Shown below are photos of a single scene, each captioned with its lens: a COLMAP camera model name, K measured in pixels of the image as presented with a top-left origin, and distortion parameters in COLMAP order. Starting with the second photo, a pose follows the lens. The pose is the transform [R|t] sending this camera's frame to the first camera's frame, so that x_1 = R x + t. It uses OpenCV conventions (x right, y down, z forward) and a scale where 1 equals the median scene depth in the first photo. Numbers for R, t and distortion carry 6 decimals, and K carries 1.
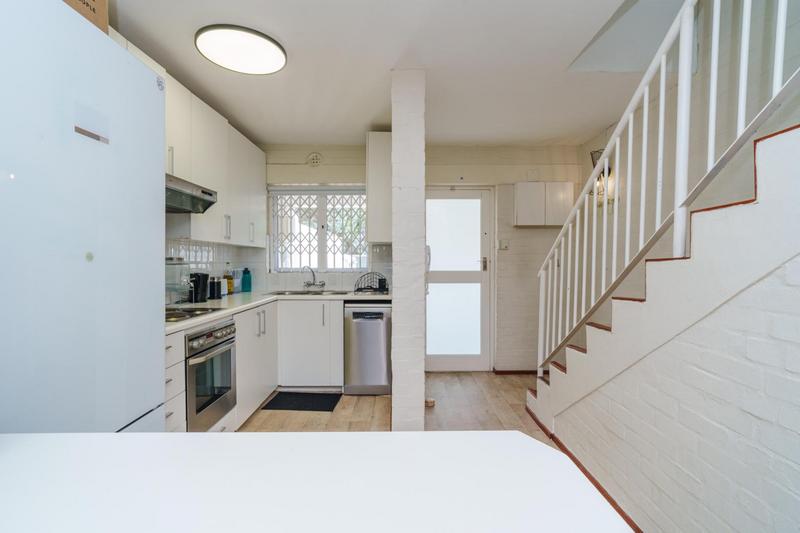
lens RADIAL K [[374.7, 0, 404.6], [0, 374.7, 257.0], [0, 0, 1]] dist [-0.003028, -0.000349]
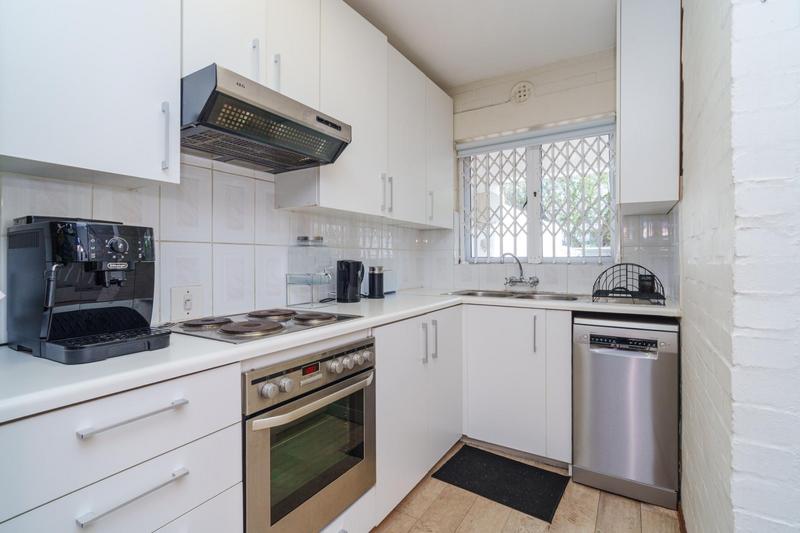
lens RADIAL K [[379.4, 0, 401.8], [0, 379.4, 263.9], [0, 0, 1]] dist [-0.014790, 0.007443]
pose [[0.843378, 0.002301, -0.537316, -0.073189], [0.010683, 0.999721, 0.021051, 0.030274], [0.537214, -0.023494, 0.843119, 0.387534]]
